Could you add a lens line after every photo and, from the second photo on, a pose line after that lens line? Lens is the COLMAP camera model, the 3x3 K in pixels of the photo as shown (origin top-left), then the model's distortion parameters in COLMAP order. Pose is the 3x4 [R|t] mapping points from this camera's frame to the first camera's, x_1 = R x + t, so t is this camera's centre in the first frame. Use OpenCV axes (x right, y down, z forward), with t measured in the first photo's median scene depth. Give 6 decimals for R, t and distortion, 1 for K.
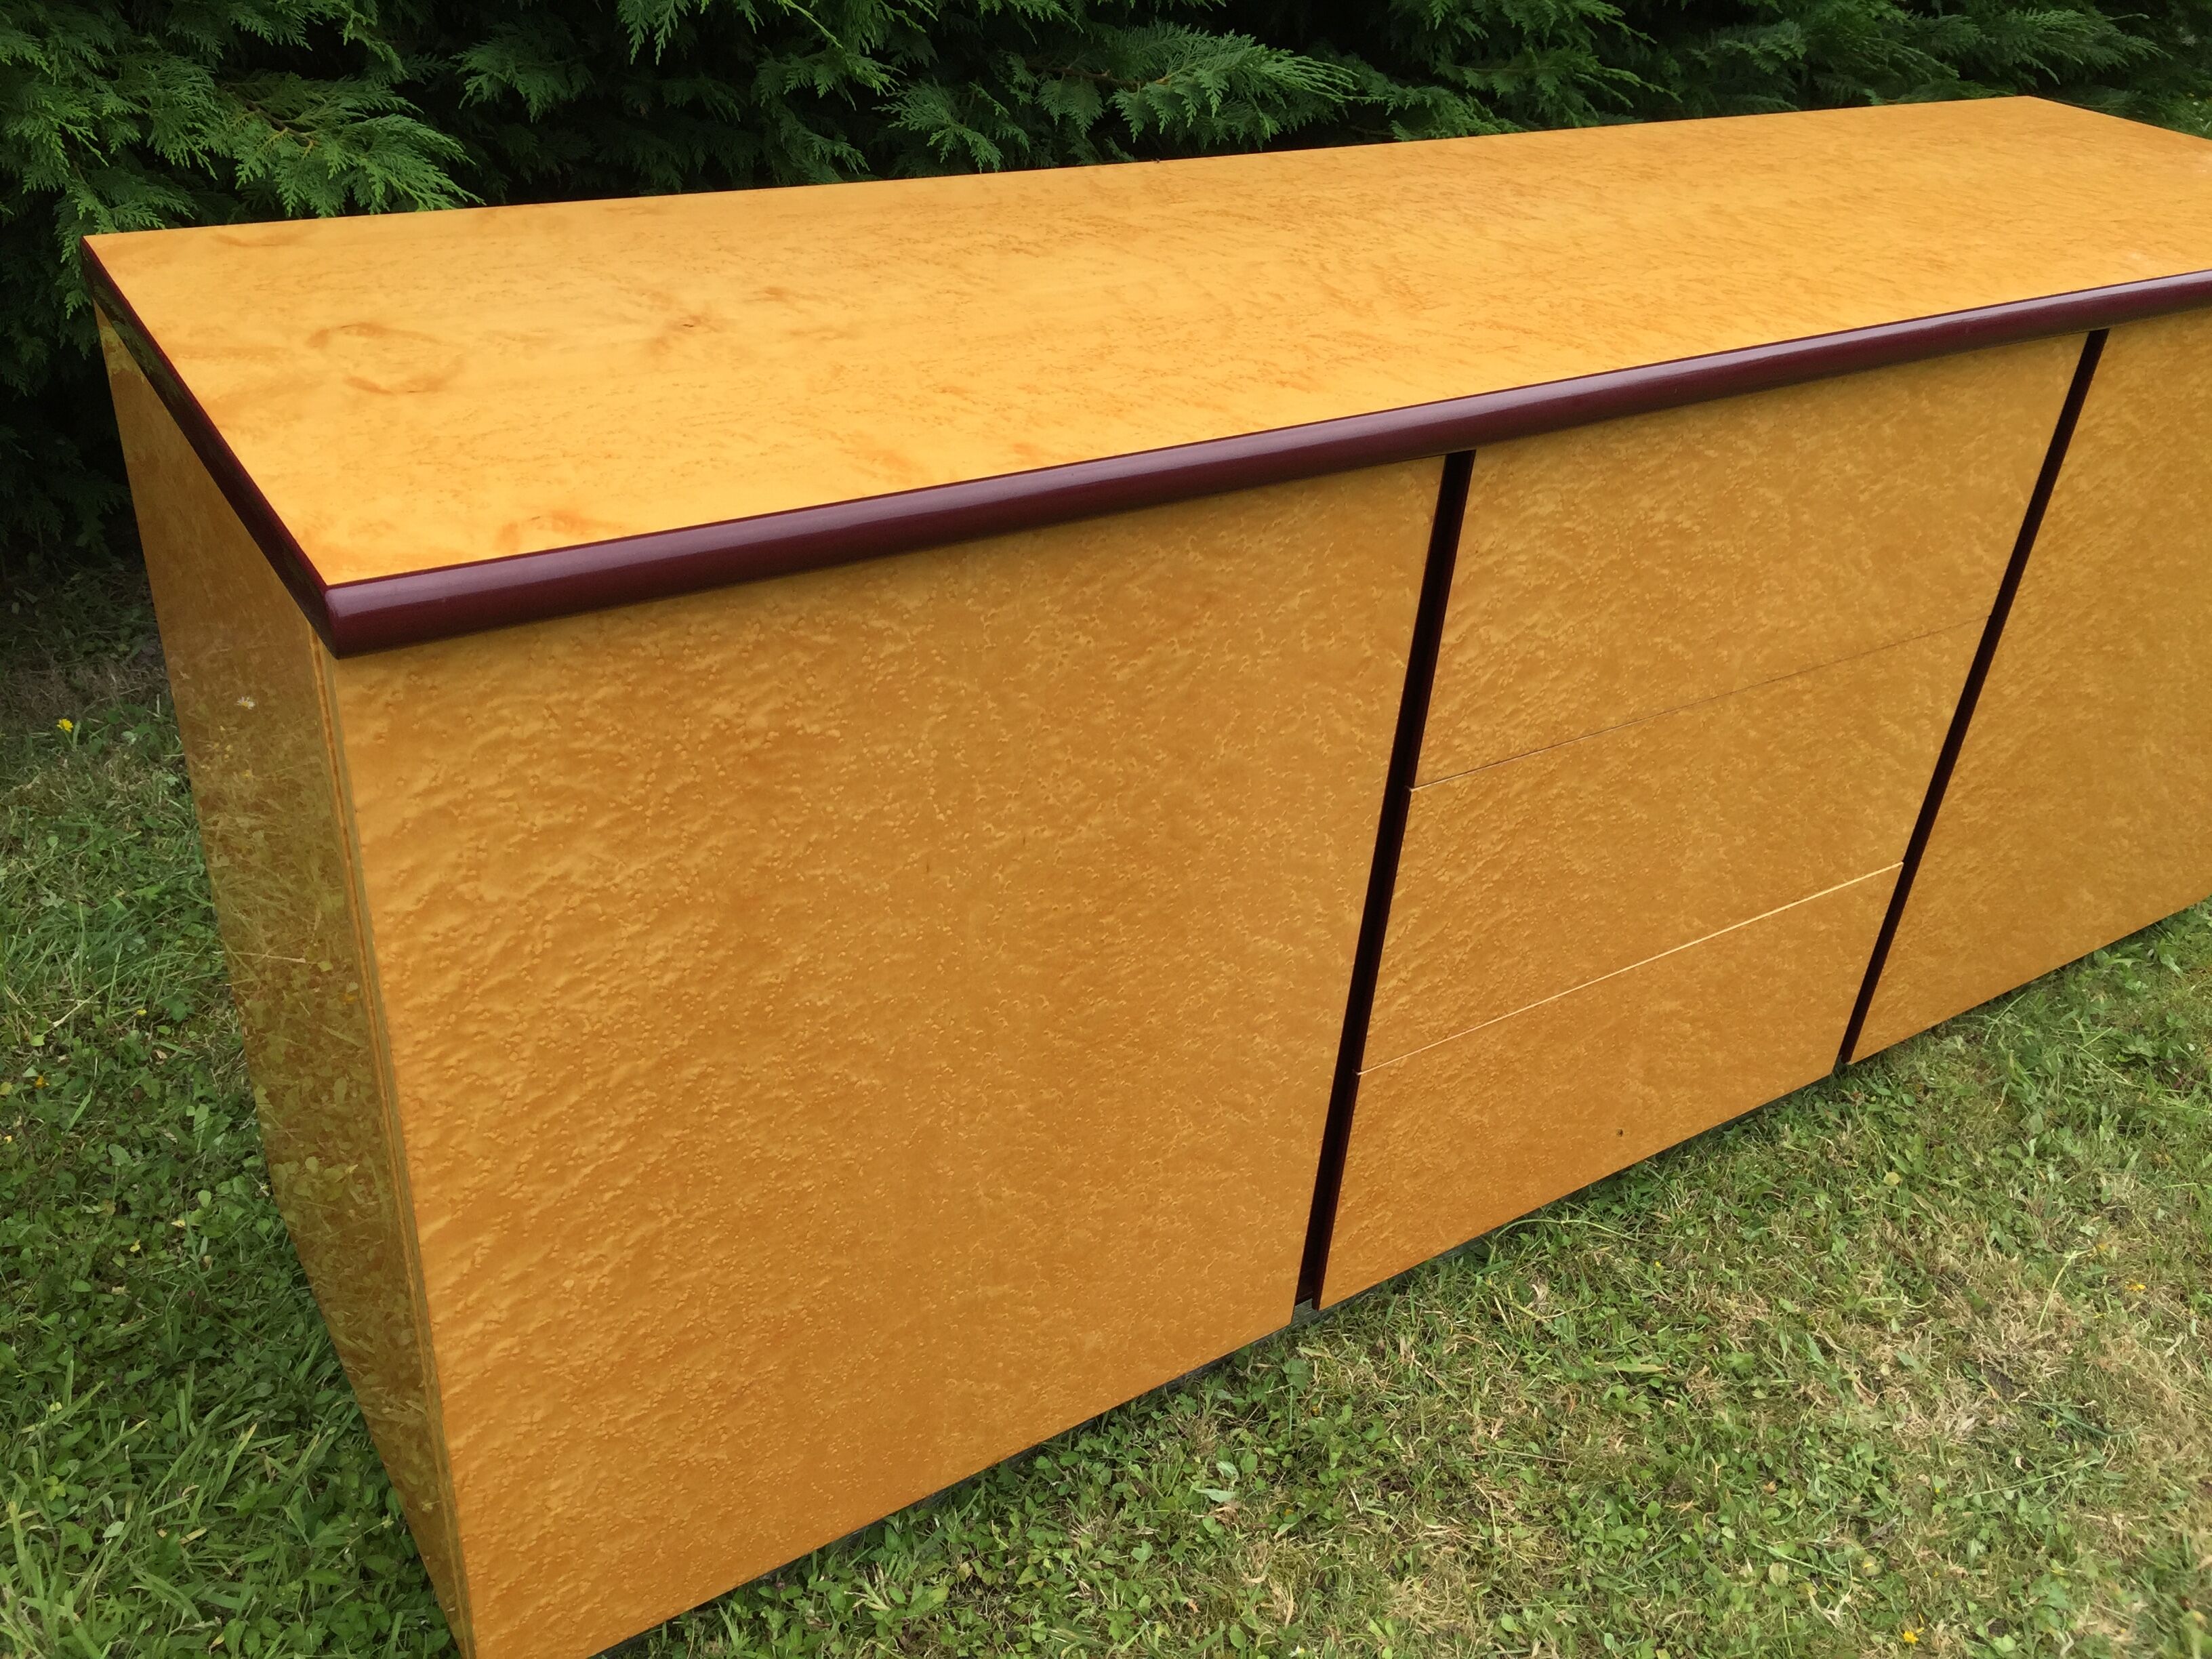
lens RADIAL K [[1865.6, 0, 1142.8], [0, 1865.6, 860.8], [0, 0, 1]] dist [0.077969, -0.113886]
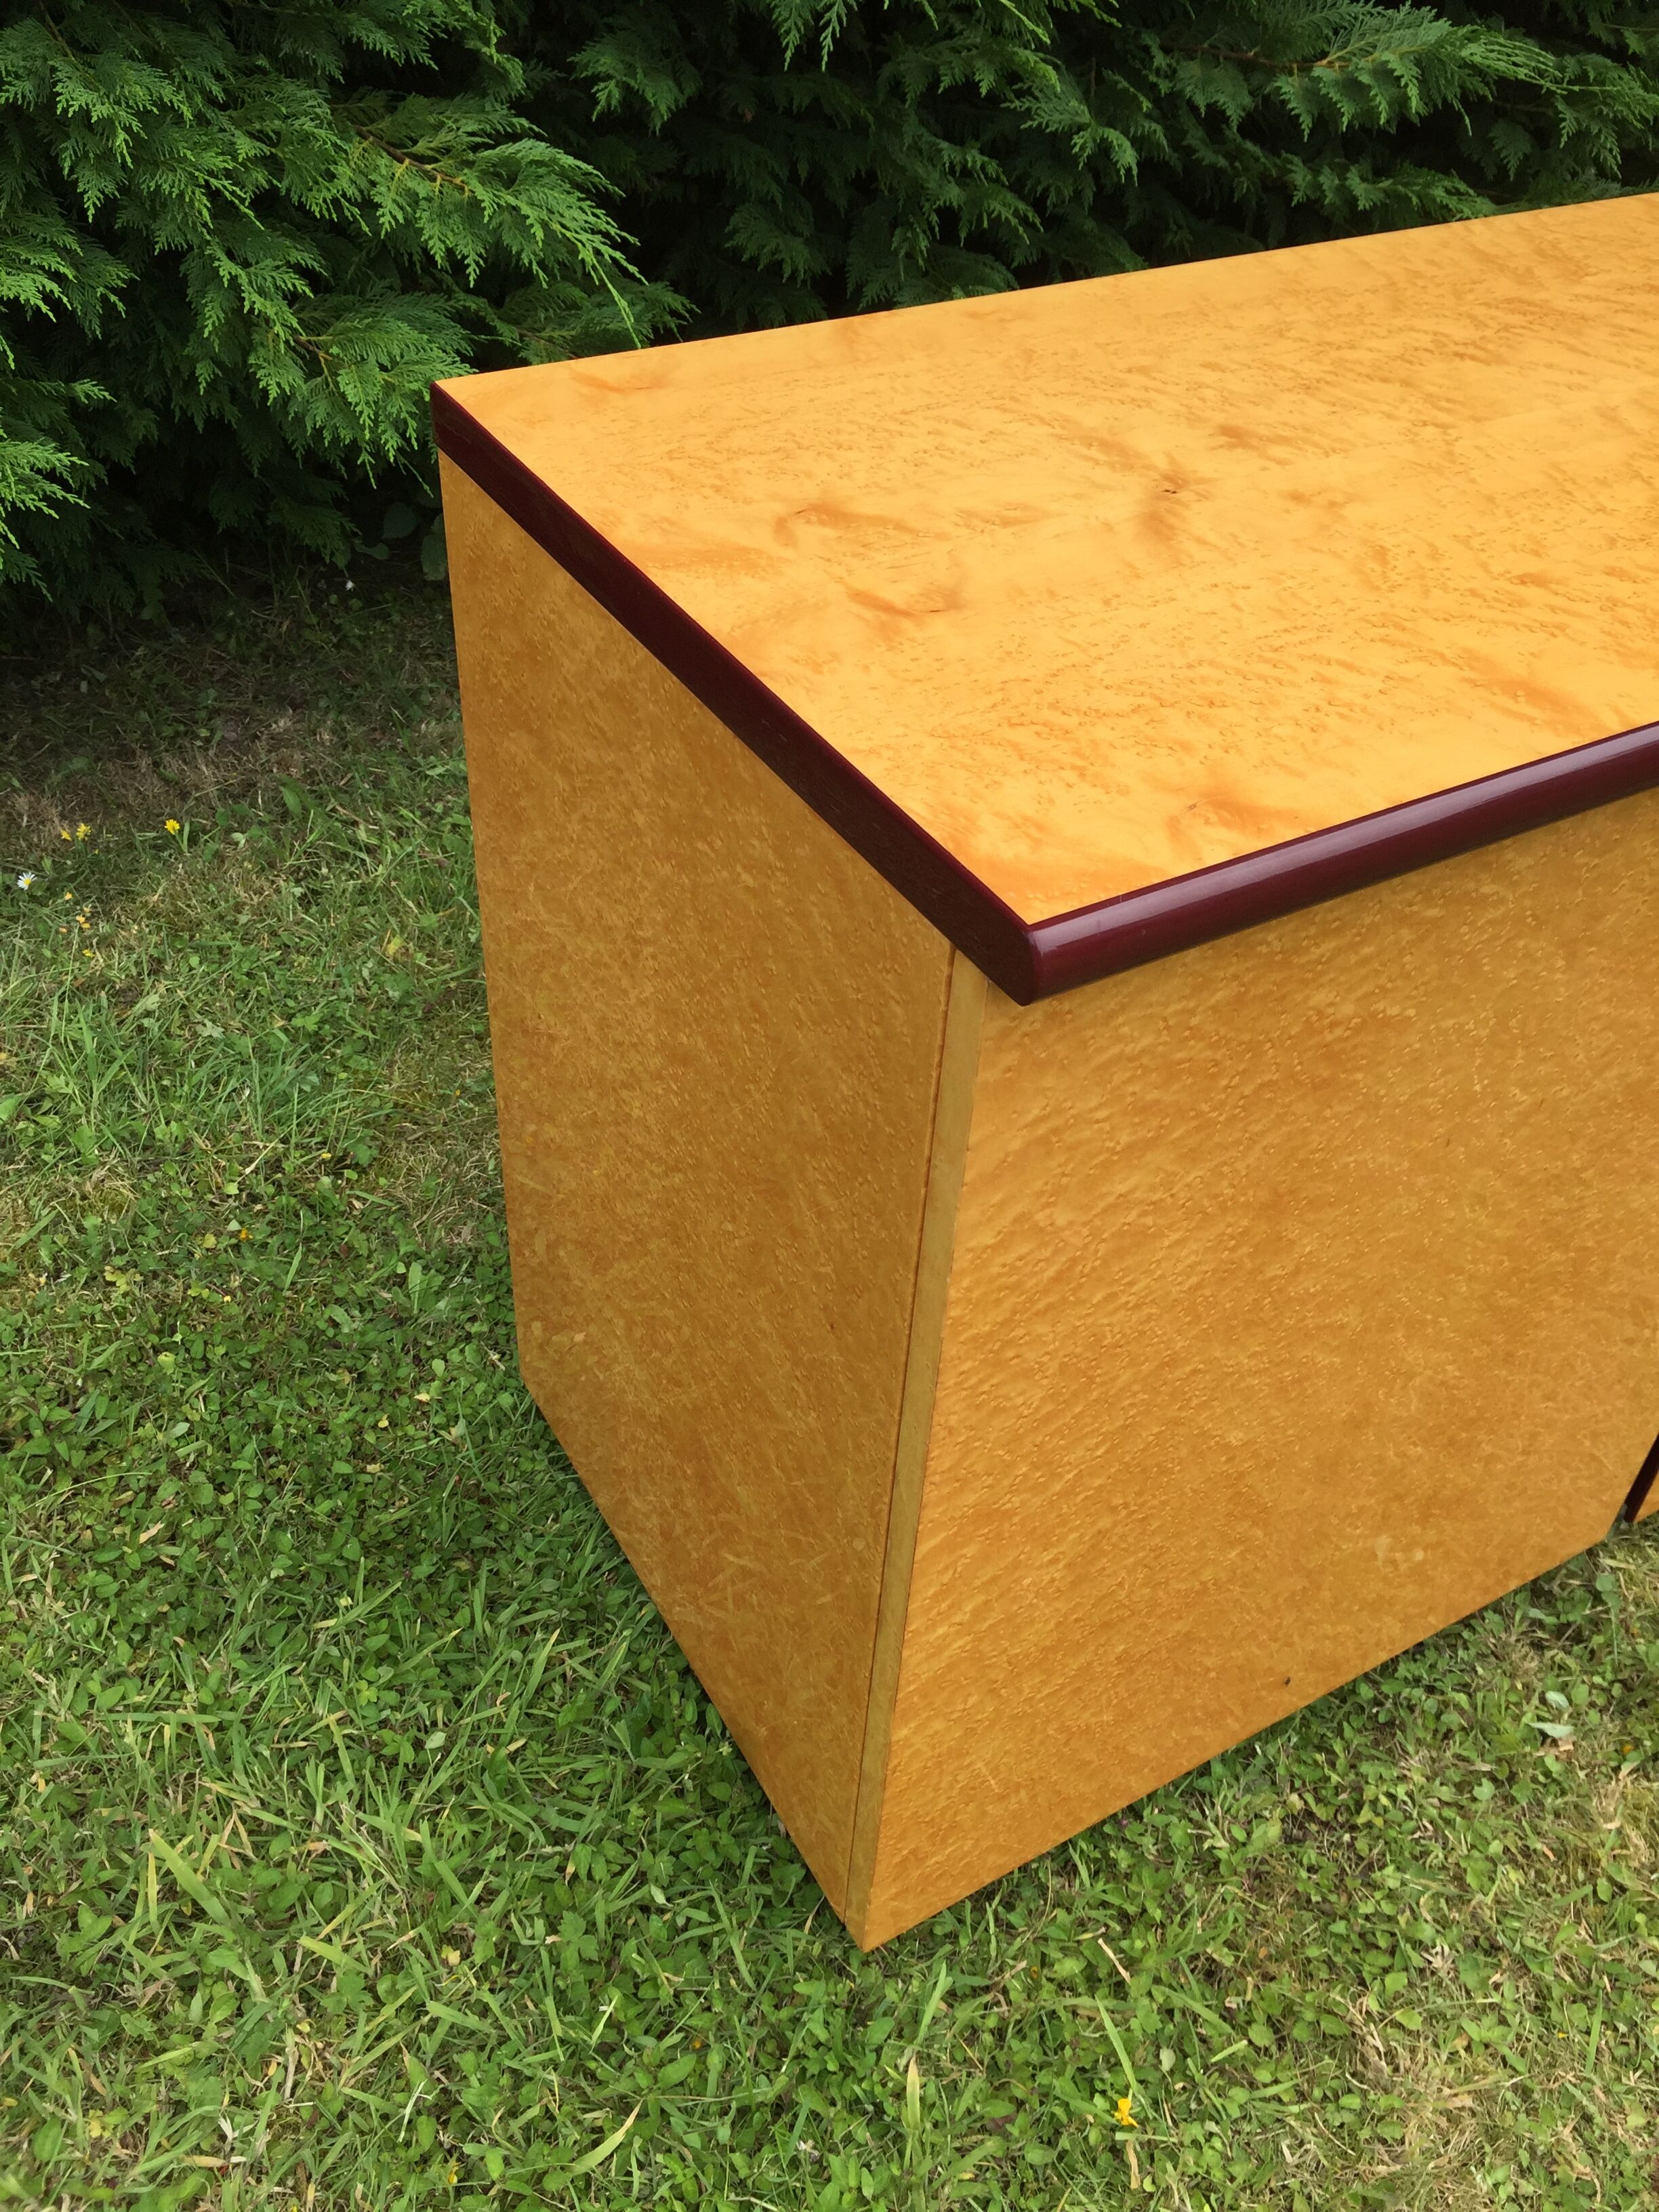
lens RADIAL K [[1865.6, 0, 867.9], [0, 1865.6, 1133.1], [0, 0, 1]] dist [0.077969, -0.113886]
pose [[0.997891, 0.012632, -0.063667, -0.255974], [-0.002960, 0.988717, 0.149768, -0.101464], [0.064840, -0.149264, 0.986669, 0.095610]]
